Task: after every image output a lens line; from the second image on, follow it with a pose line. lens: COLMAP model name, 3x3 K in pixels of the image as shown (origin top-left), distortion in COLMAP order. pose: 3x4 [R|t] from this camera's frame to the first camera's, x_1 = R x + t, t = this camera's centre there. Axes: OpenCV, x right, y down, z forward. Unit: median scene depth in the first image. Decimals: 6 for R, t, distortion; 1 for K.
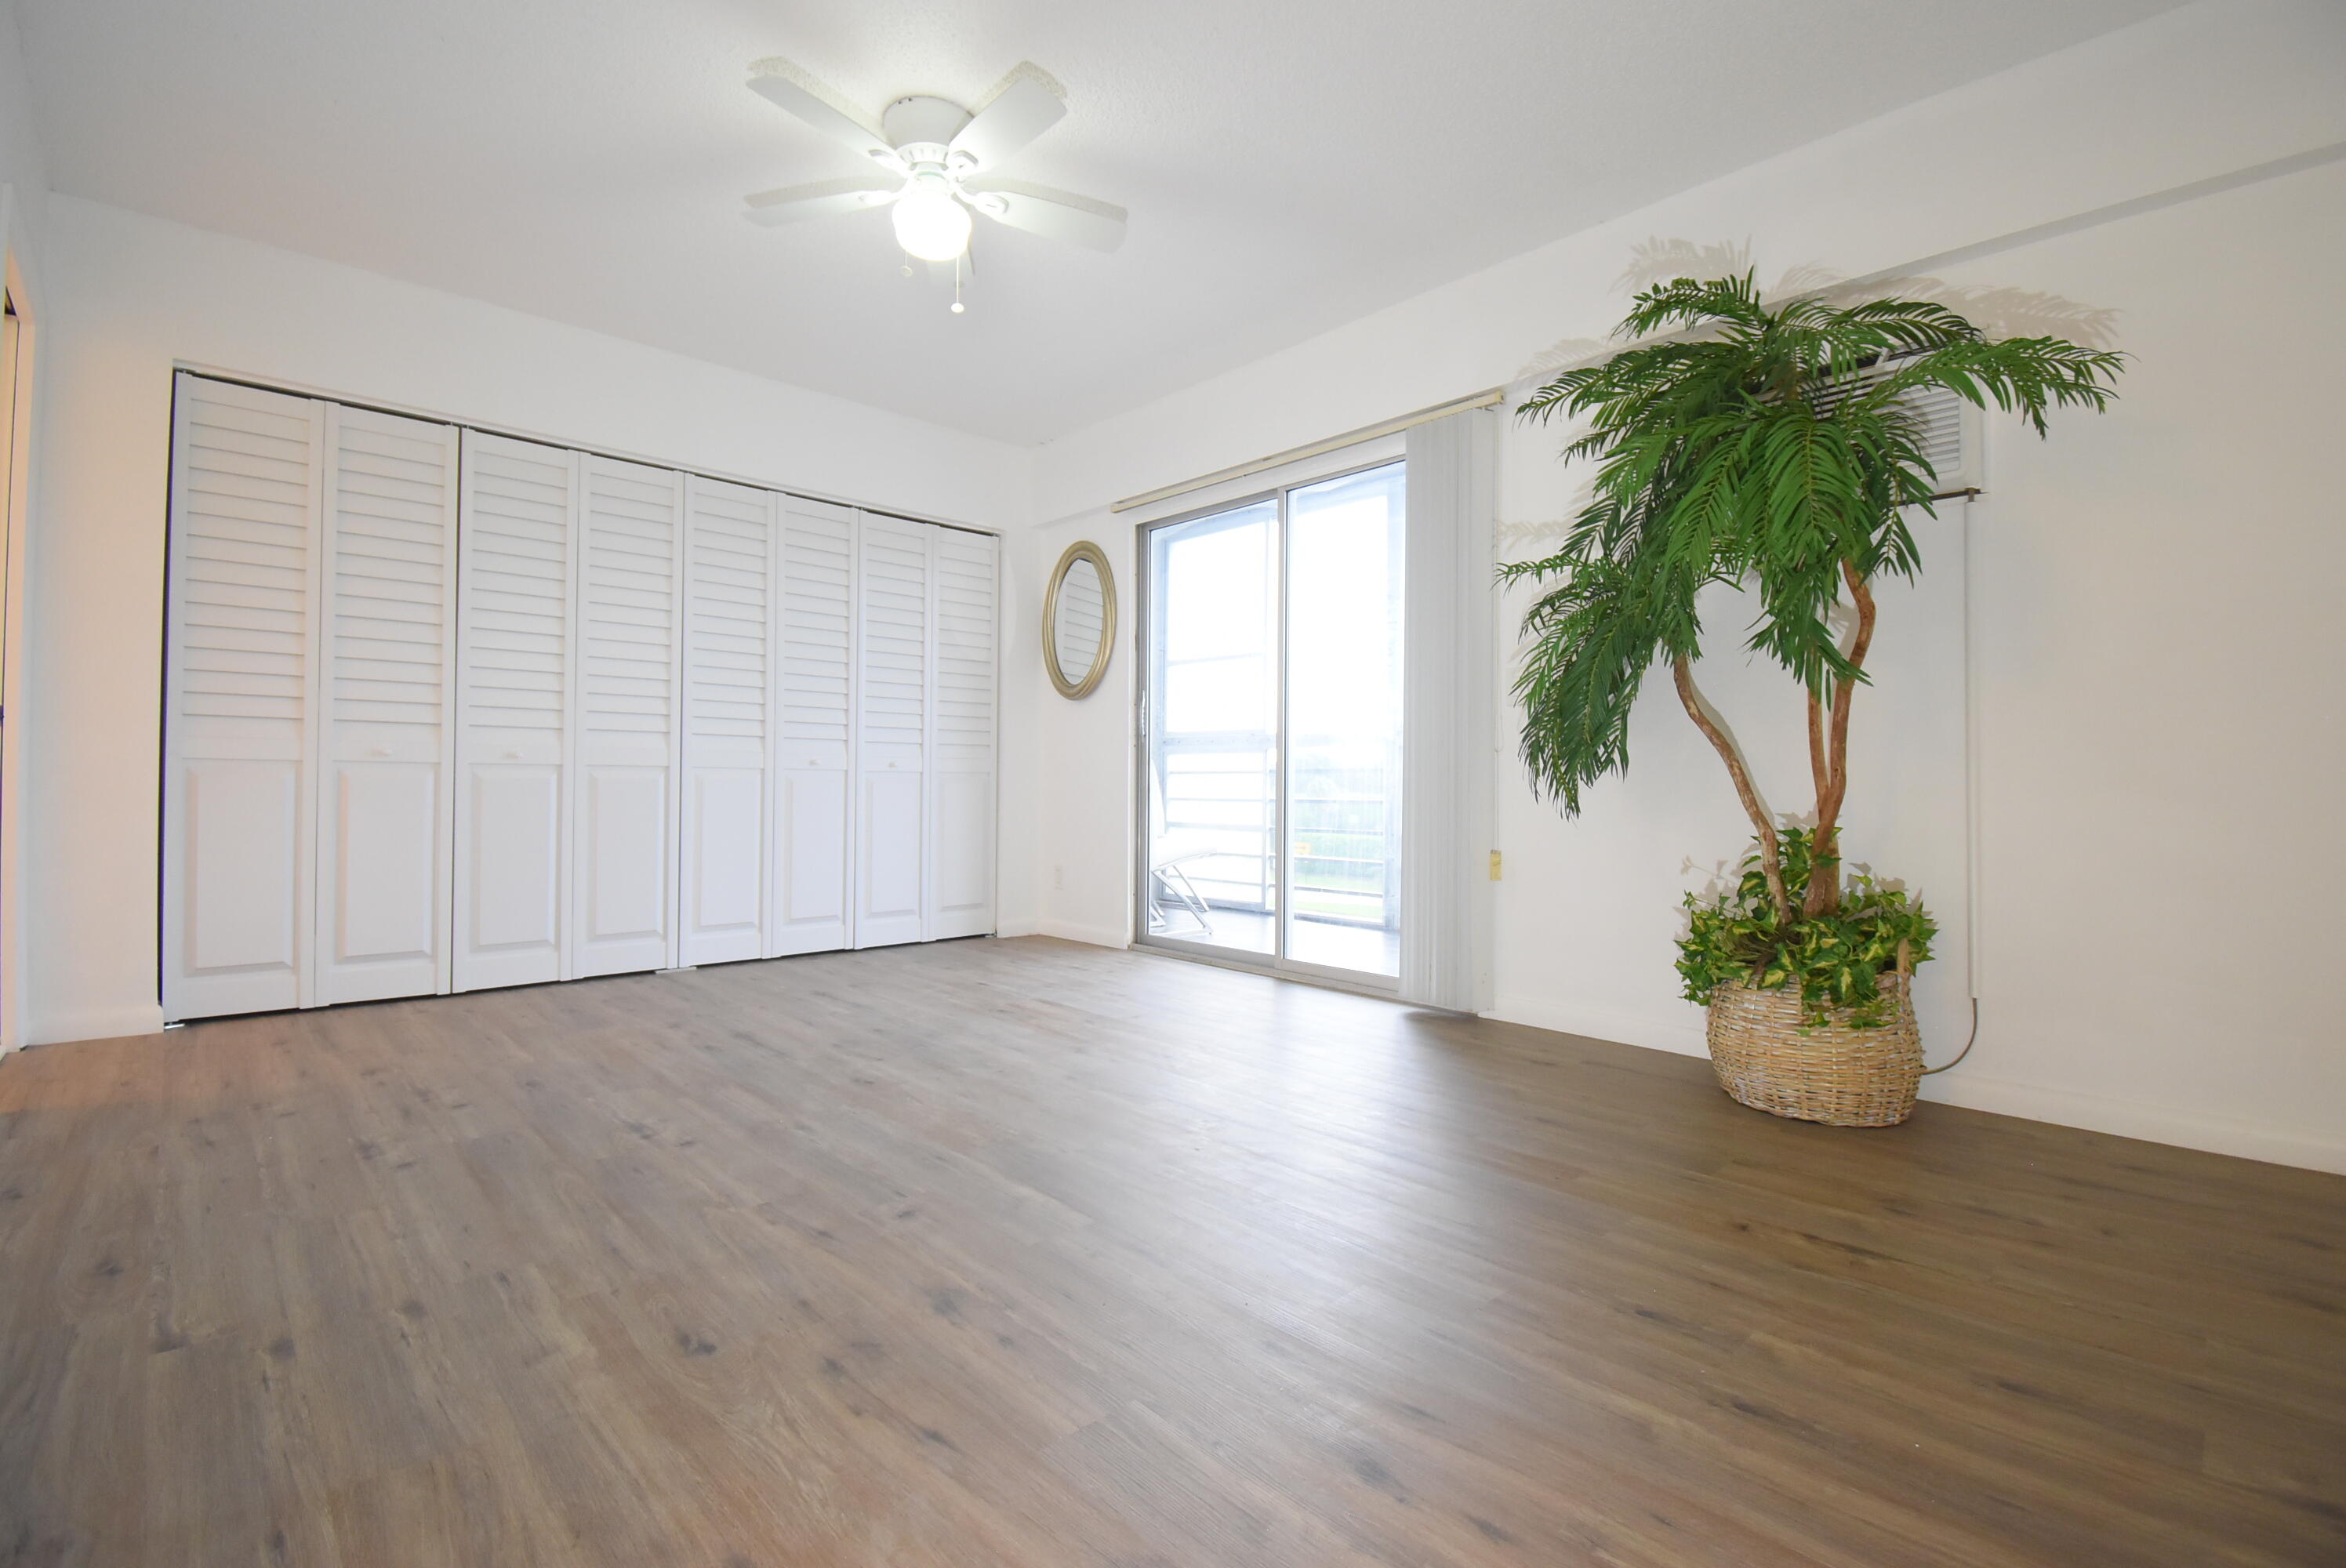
lens RADIAL K [[1059.3, 0, 1169.9], [0, 1059.3, 768.8], [0, 0, 1]] dist [0.010135, -0.018275]
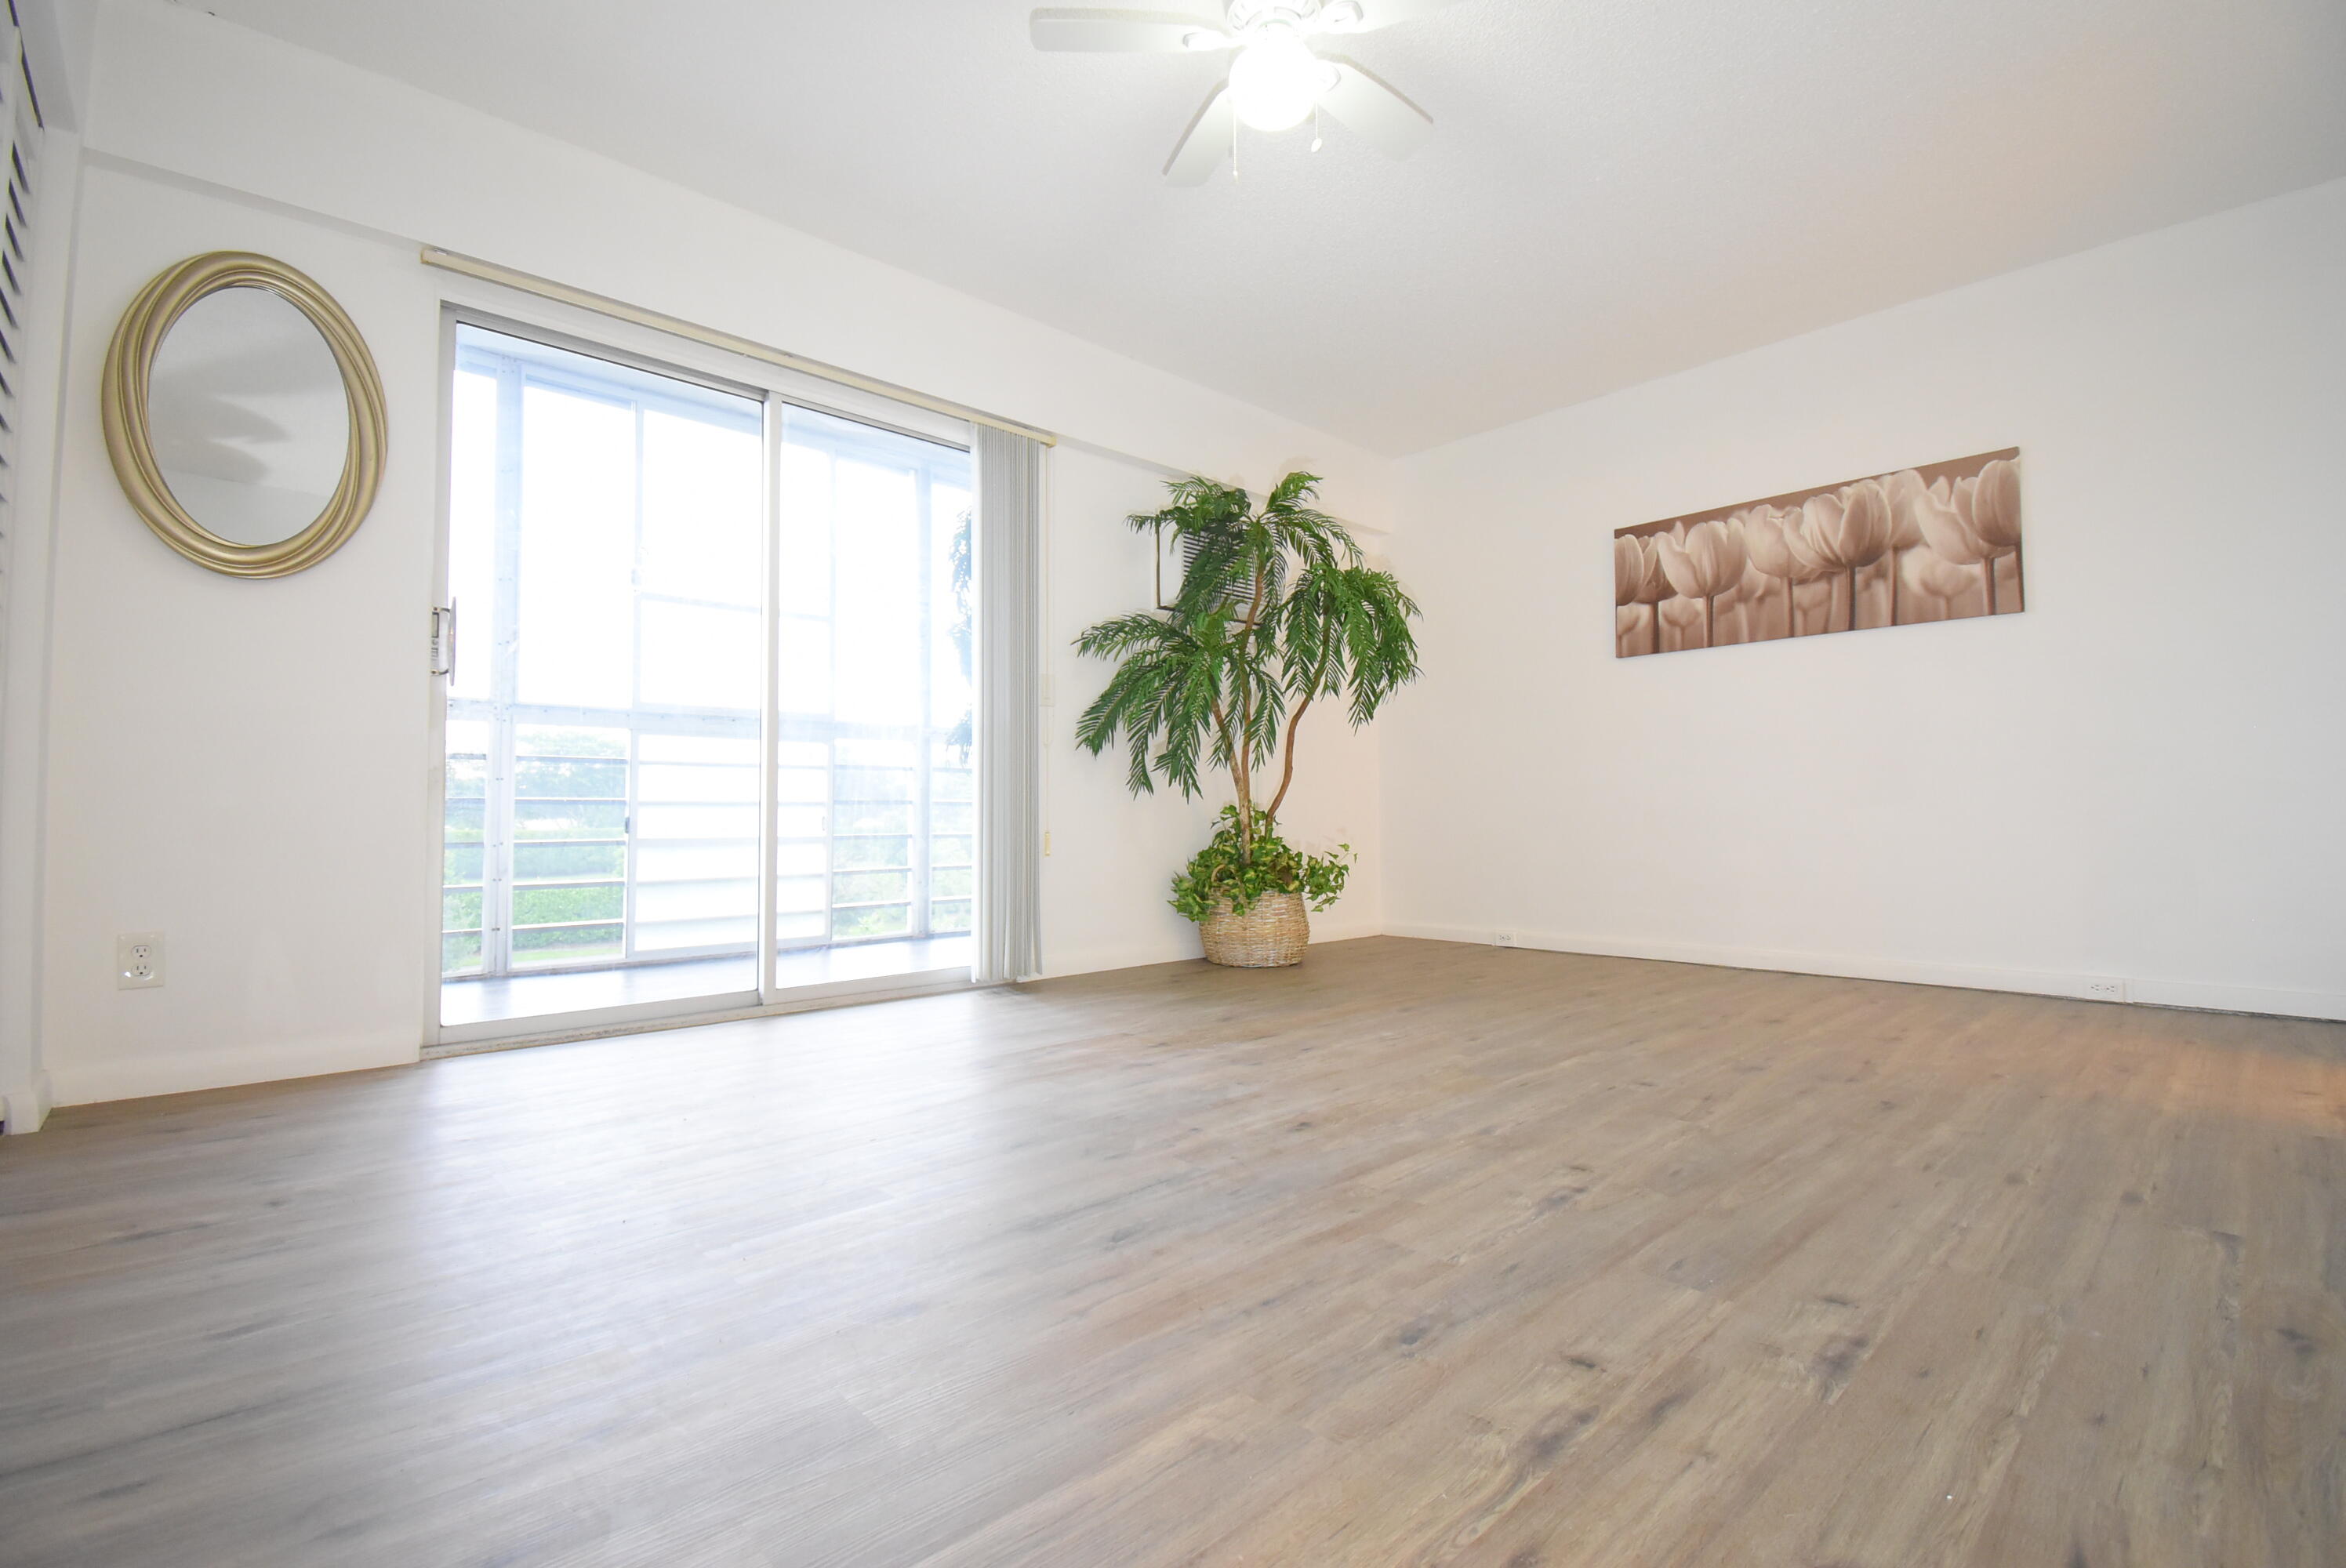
lens RADIAL K [[1059.3, 0, 1173.2], [0, 1059.3, 797.4], [0, 0, 1]] dist [0.010135, -0.018275]
pose [[-0.008853, 0.010768, 0.999903, -1.397907], [-0.010809, 0.999883, -0.010864, 0.083189], [-0.999902, -0.010904, -0.008735, 1.445485]]
